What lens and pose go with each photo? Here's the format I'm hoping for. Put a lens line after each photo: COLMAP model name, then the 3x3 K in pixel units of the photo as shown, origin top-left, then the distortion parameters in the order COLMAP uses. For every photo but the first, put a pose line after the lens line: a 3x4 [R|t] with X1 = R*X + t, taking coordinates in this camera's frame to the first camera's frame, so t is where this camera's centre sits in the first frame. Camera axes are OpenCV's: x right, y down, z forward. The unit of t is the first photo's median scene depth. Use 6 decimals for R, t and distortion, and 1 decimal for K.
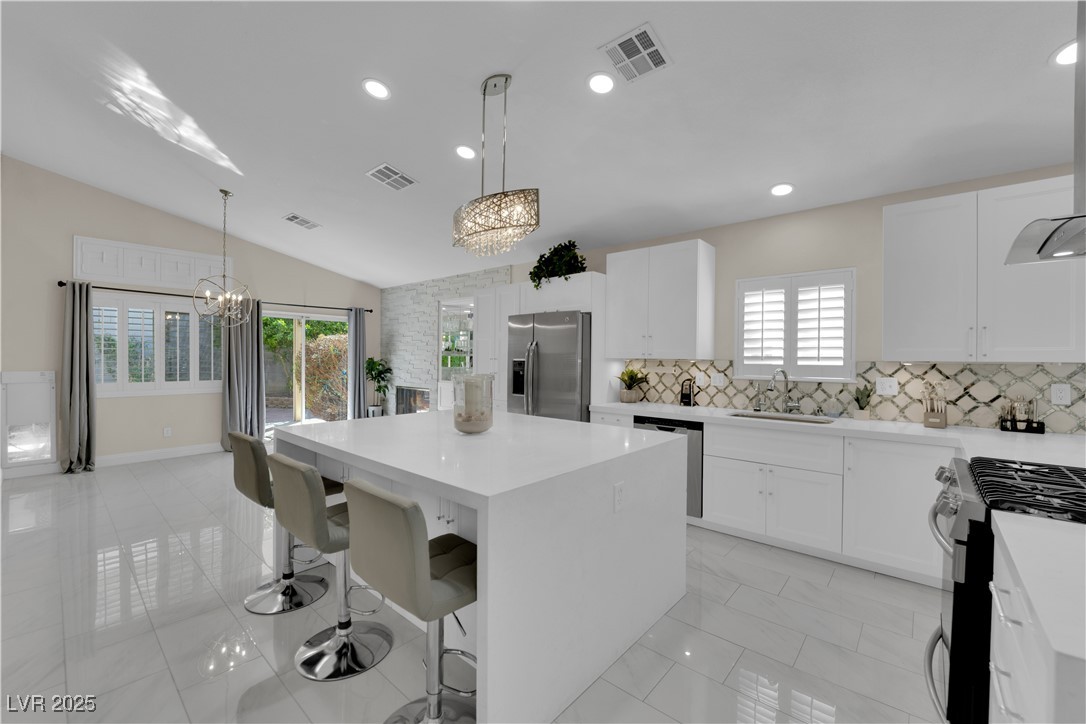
lens RADIAL K [[439.6, 0, 545.7], [0, 439.6, 360.0], [0, 0, 1]] dist [-0.013810, -0.002683]
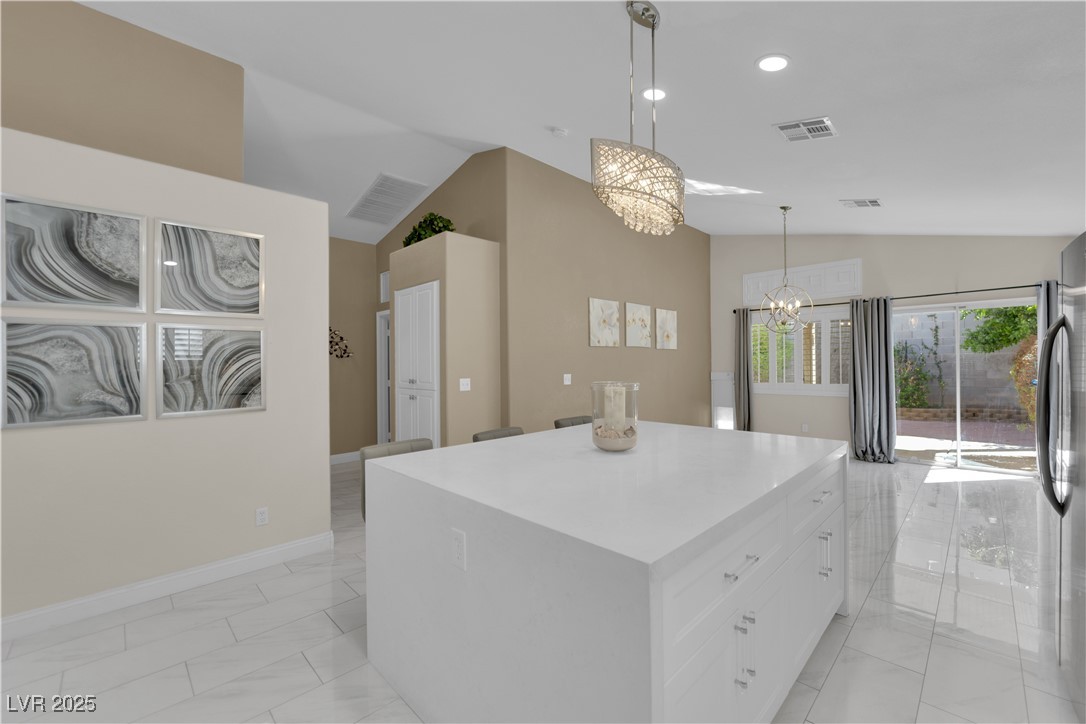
lens RADIAL K [[439.6, 0, 545.2], [0, 439.6, 360.1], [0, 0, 1]] dist [-0.013810, -0.002683]
pose [[-0.079191, -0.013341, -0.996770, 0.373774], [0.006652, 0.999881, -0.013911, 0.000321], [0.996837, -0.007732, -0.079092, 0.485282]]
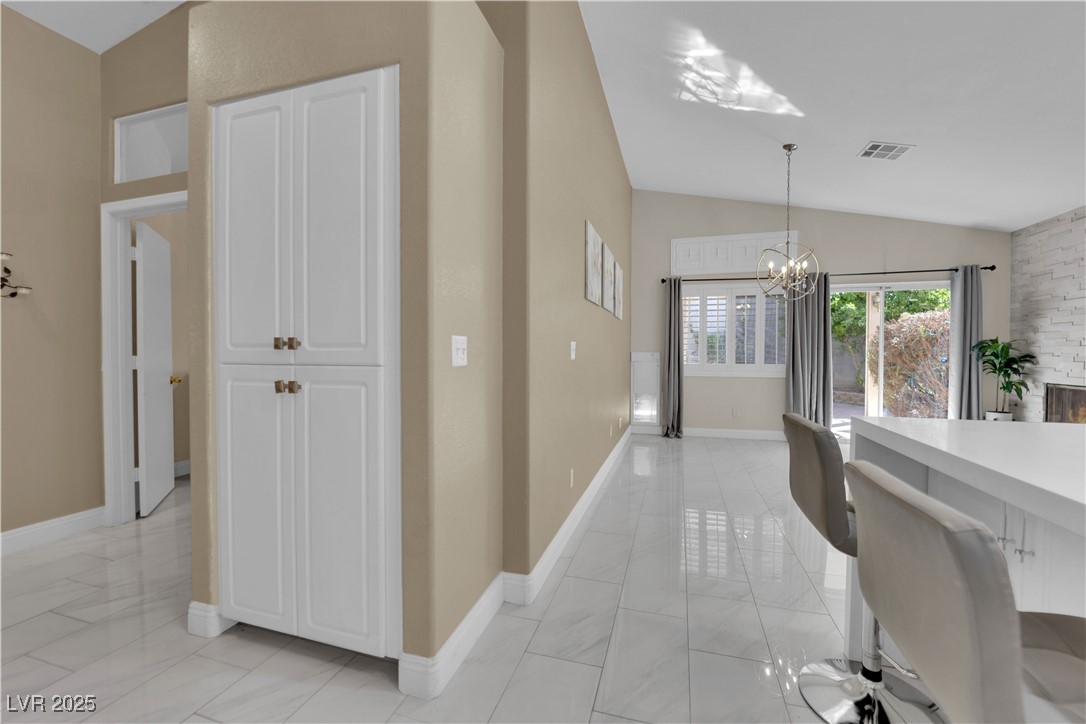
lens RADIAL K [[439.6, 0, 545.6], [0, 439.6, 357.5], [0, 0, 1]] dist [-0.013810, -0.002683]
pose [[0.408385, 0.004233, -0.912800, -0.123870], [-0.004285, 0.999987, 0.002720, 0.038694], [0.912800, 0.002801, 0.408397, 0.185981]]
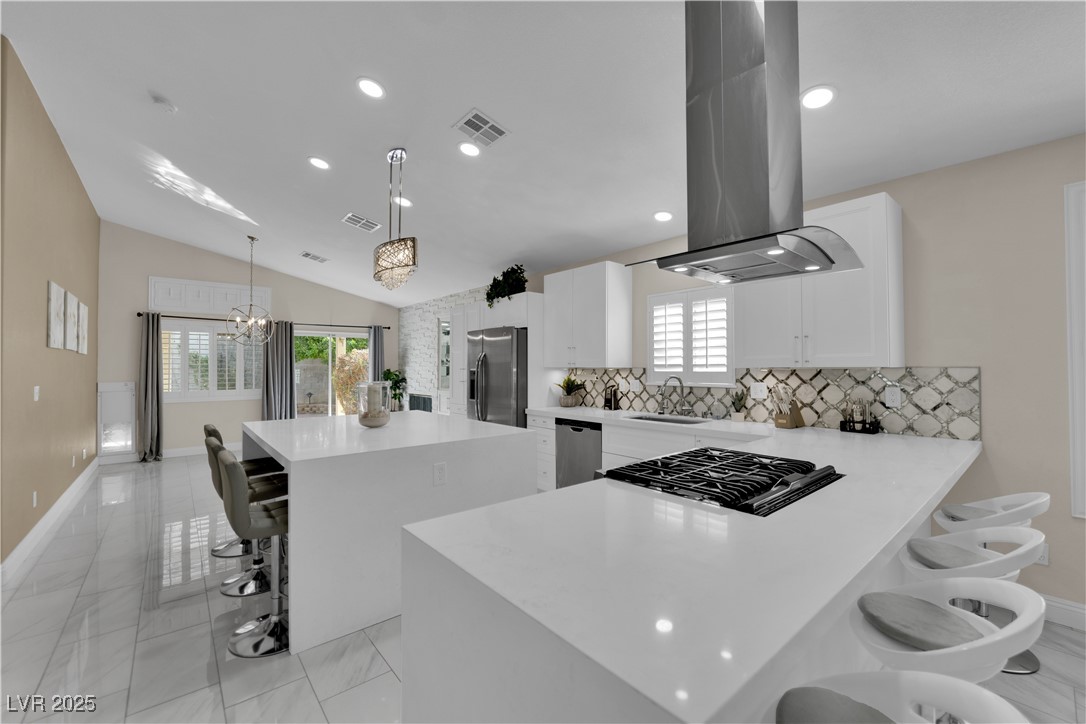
lens RADIAL K [[439.6, 0, 546.0], [0, 439.6, 360.9], [0, 0, 1]] dist [-0.013810, -0.002683]
pose [[0.988811, -0.013953, -0.148519, 0.273895], [0.011252, 0.999756, -0.019009, 0.000738], [0.148748, 0.017125, 0.988727, -0.103950]]
